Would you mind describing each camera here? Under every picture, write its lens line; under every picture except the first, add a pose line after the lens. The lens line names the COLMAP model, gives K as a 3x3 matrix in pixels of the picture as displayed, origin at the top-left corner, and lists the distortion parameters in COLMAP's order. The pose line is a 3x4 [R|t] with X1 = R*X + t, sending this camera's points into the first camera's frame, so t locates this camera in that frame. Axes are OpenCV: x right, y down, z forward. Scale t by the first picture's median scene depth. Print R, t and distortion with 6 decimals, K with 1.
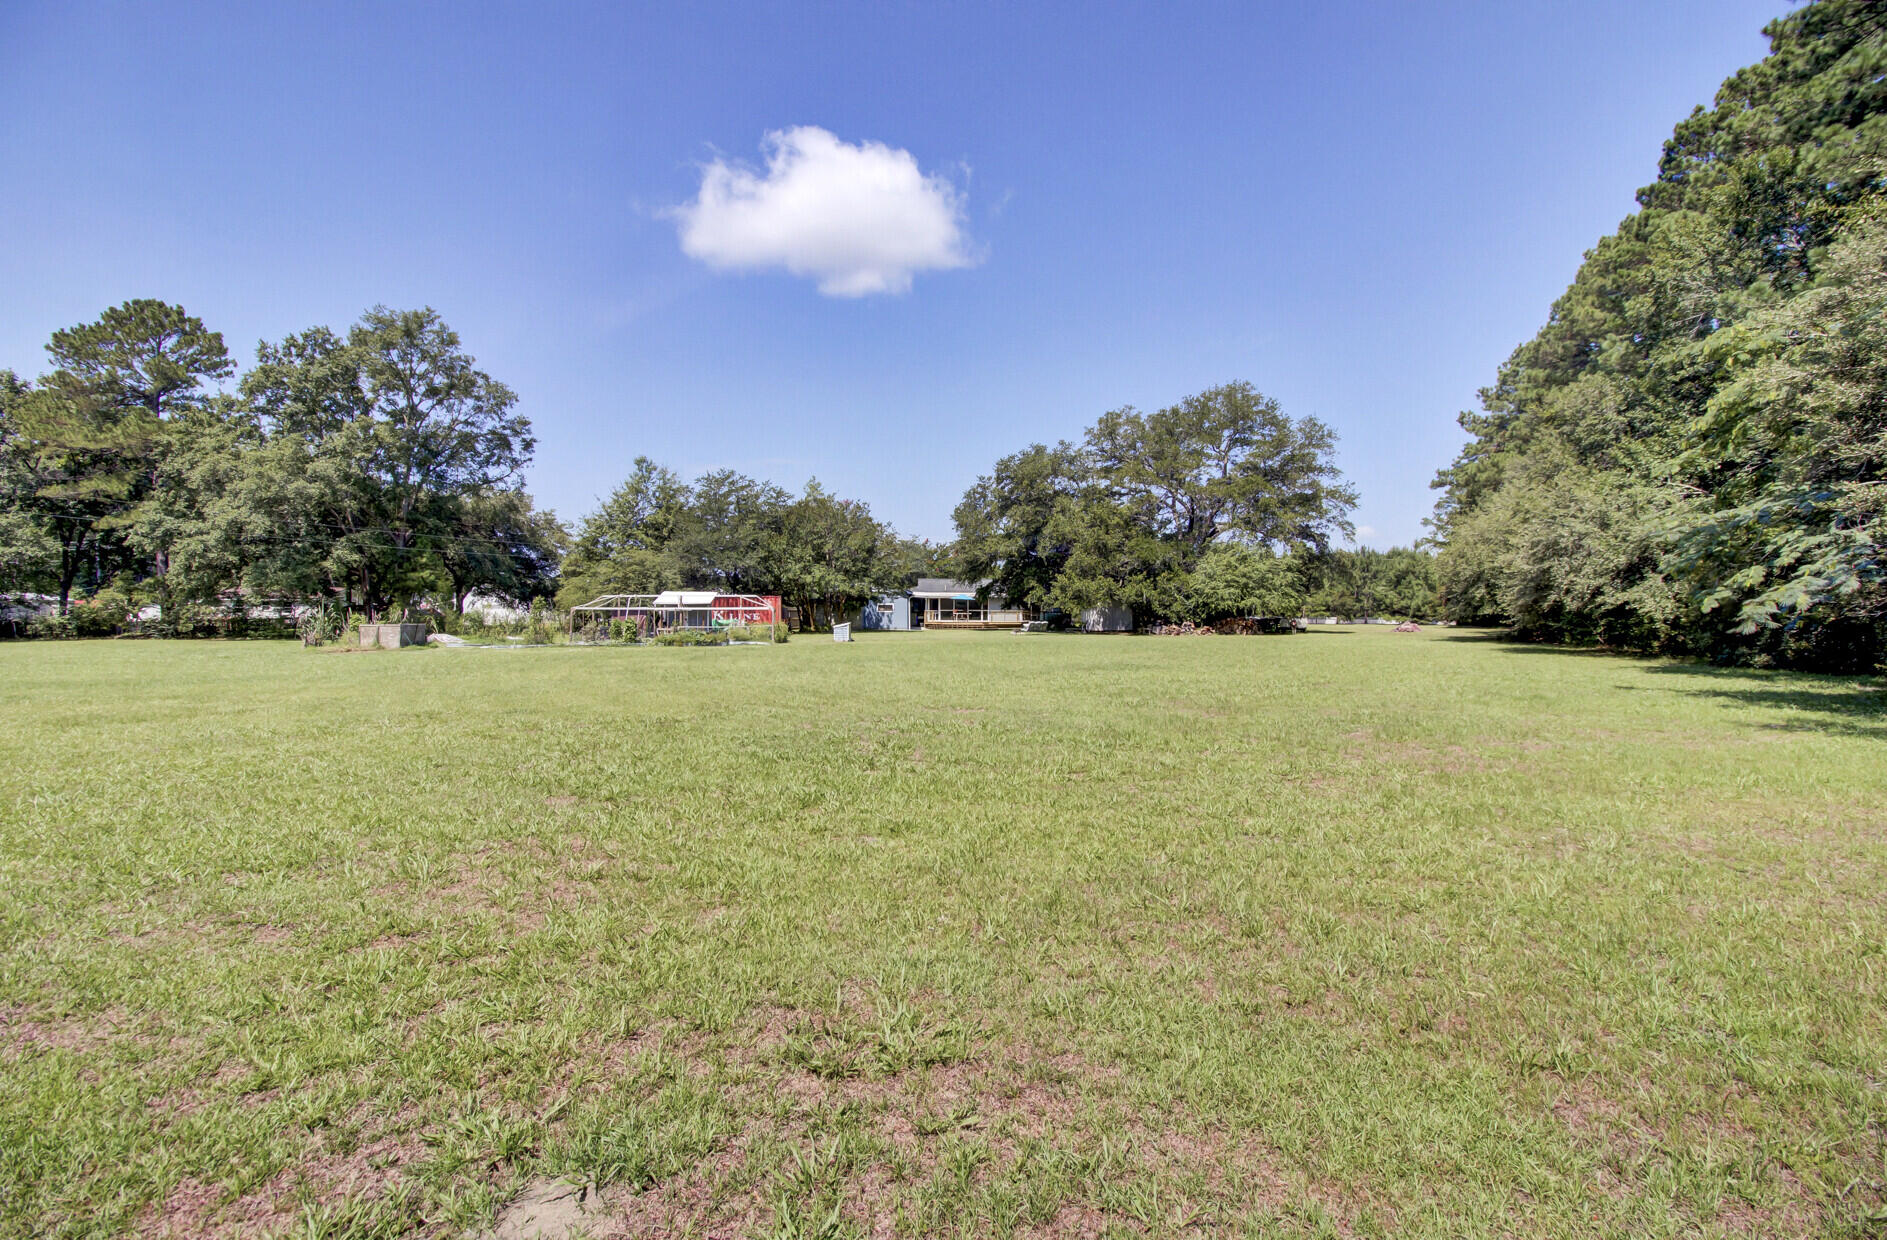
lens RADIAL K [[882.7, 0, 947.0], [0, 882.7, 621.2], [0, 0, 1]] dist [-0.001351, 0.000530]
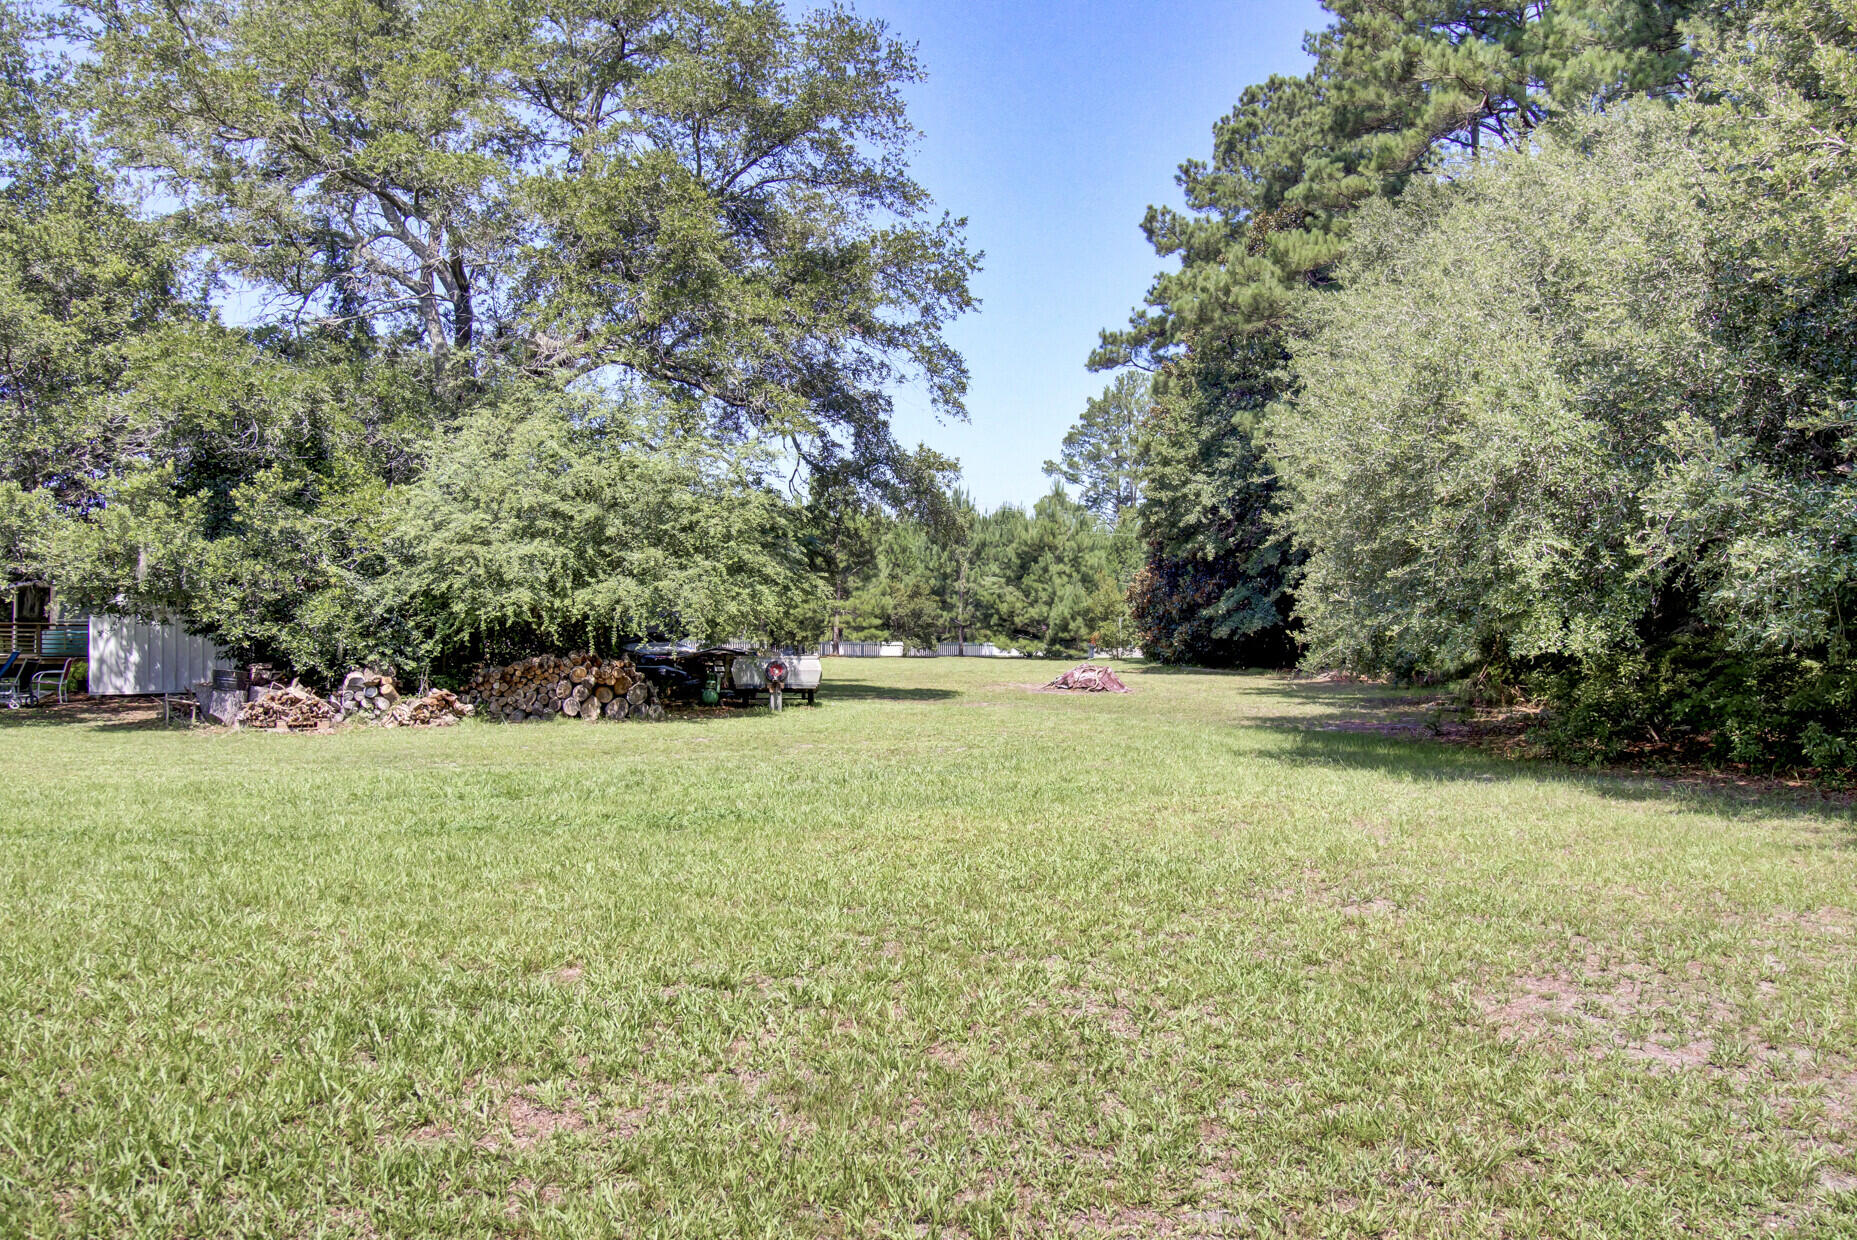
lens RADIAL K [[1432.3, 0, 936.3], [0, 1432.3, 622.7], [0, 0, 1]] dist [-0.009603, -0.003248]
pose [[0.903481, 0.008791, 0.428537, 0.214260], [-0.003360, 0.999904, -0.013428, -0.007175], [-0.428614, 0.010692, 0.903424, 0.497305]]
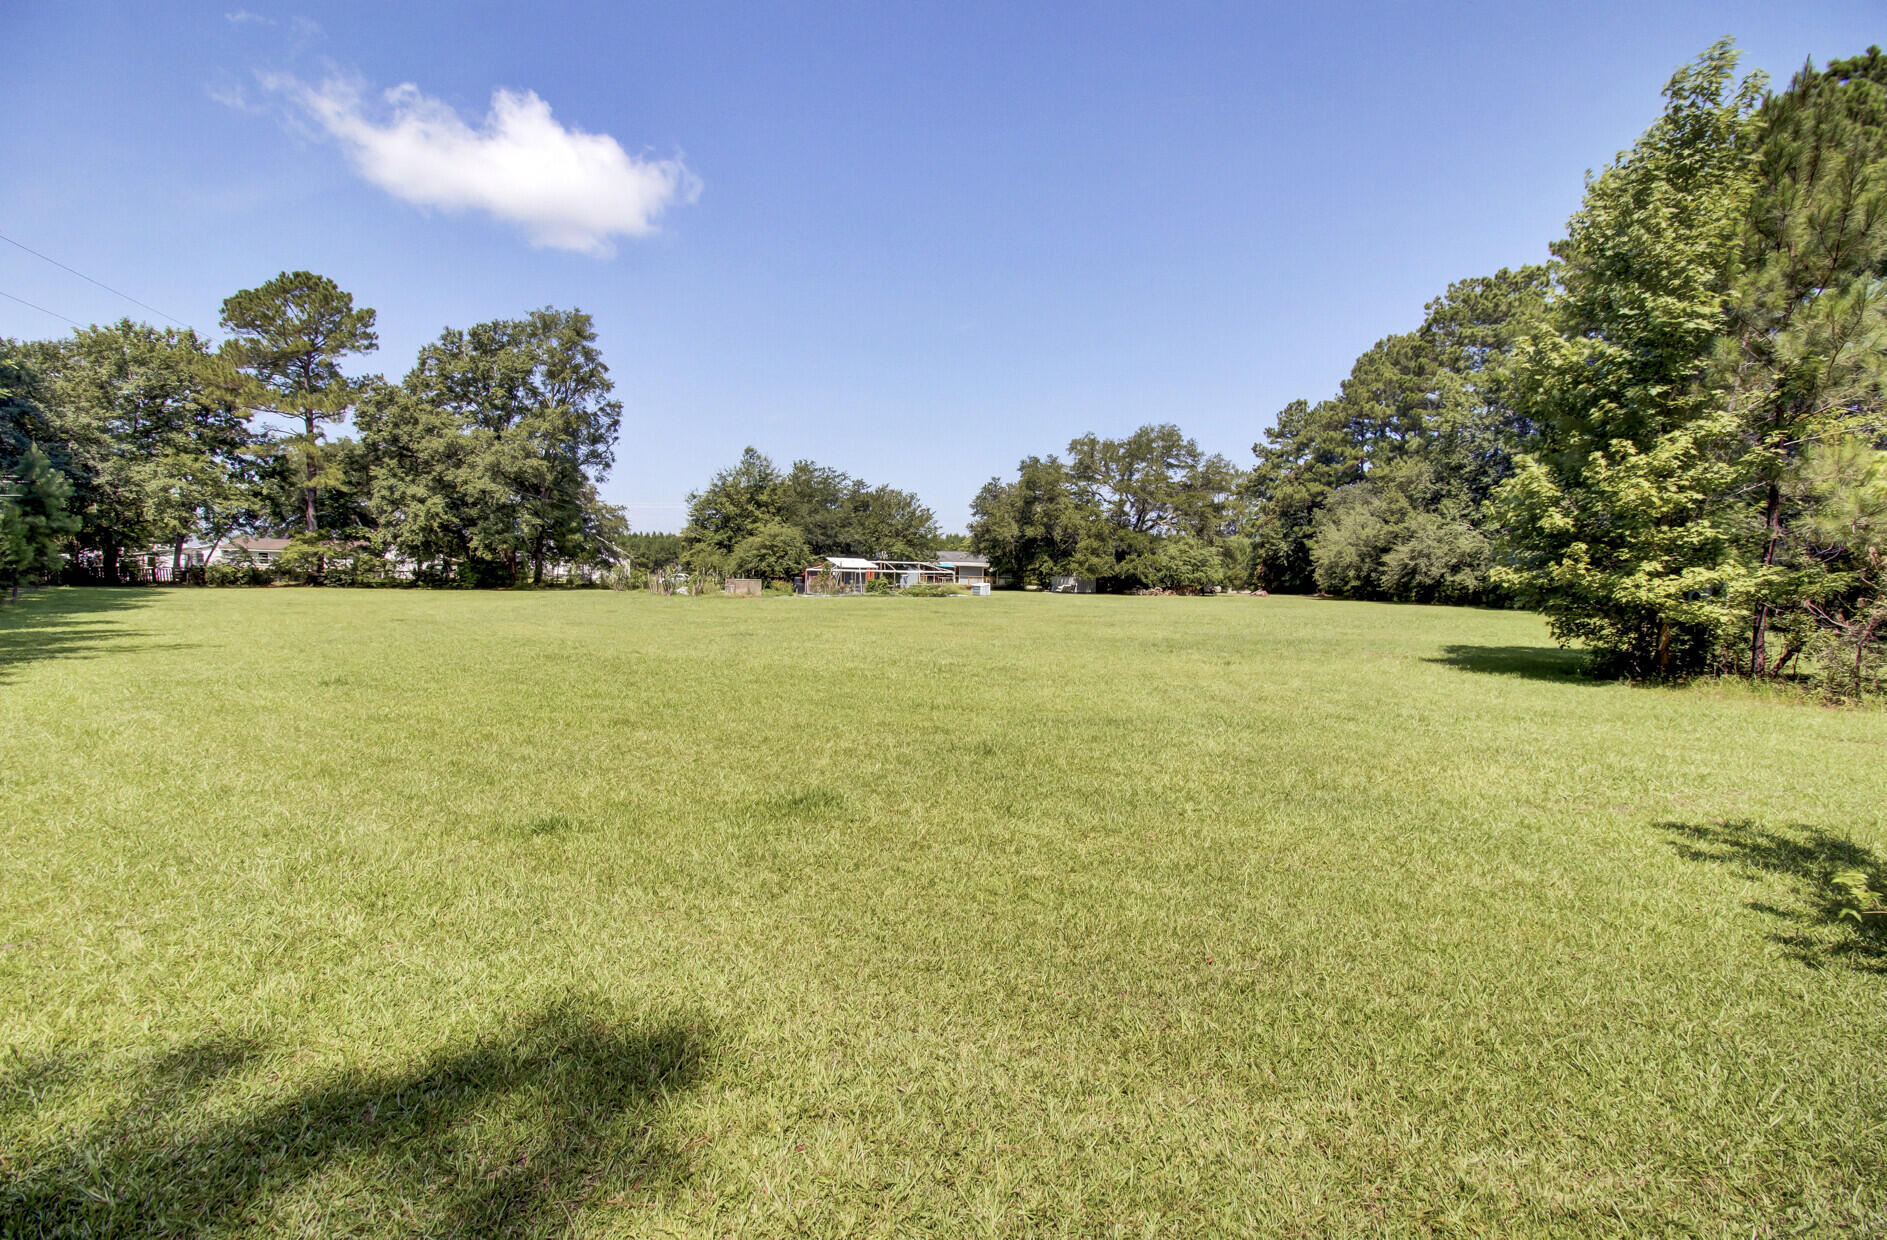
lens RADIAL K [[882.7, 0, 944.5], [0, 882.7, 622.2], [0, 0, 1]] dist [-0.001351, 0.000530]
pose [[0.943743, 0.001744, 0.330674, -0.506320], [-0.016334, 0.999011, 0.041347, 0.003965], [-0.330275, -0.044422, 0.942839, -0.275321]]
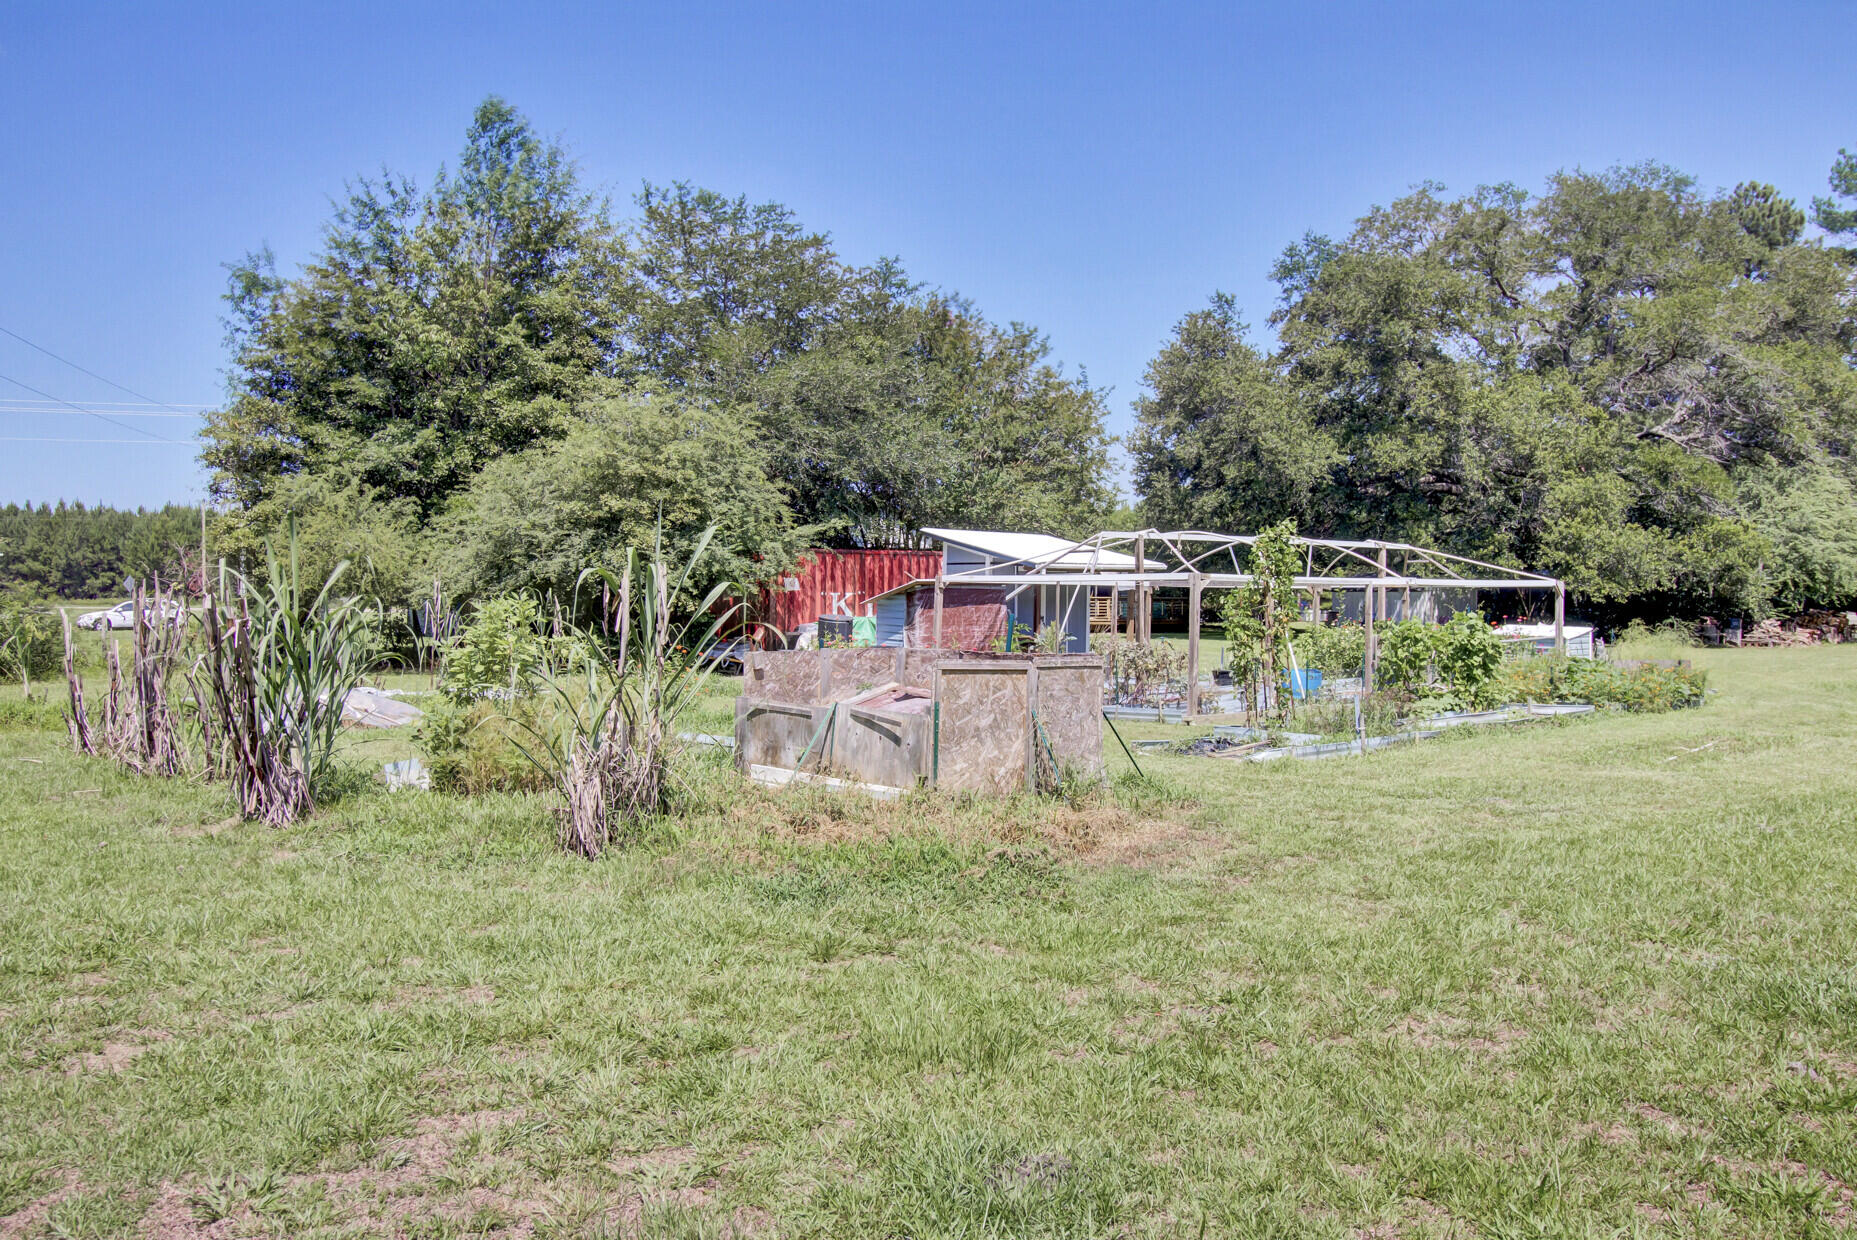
lens RADIAL K [[1432.3, 0, 928.0], [0, 1432.3, 611.2], [0, 0, 1]] dist [-0.009603, -0.003248]
pose [[0.843664, -0.001499, 0.536870, -0.498267], [0.000183, 0.999997, 0.002505, -0.006508], [-0.536872, -0.002015, 0.843661, 0.499112]]
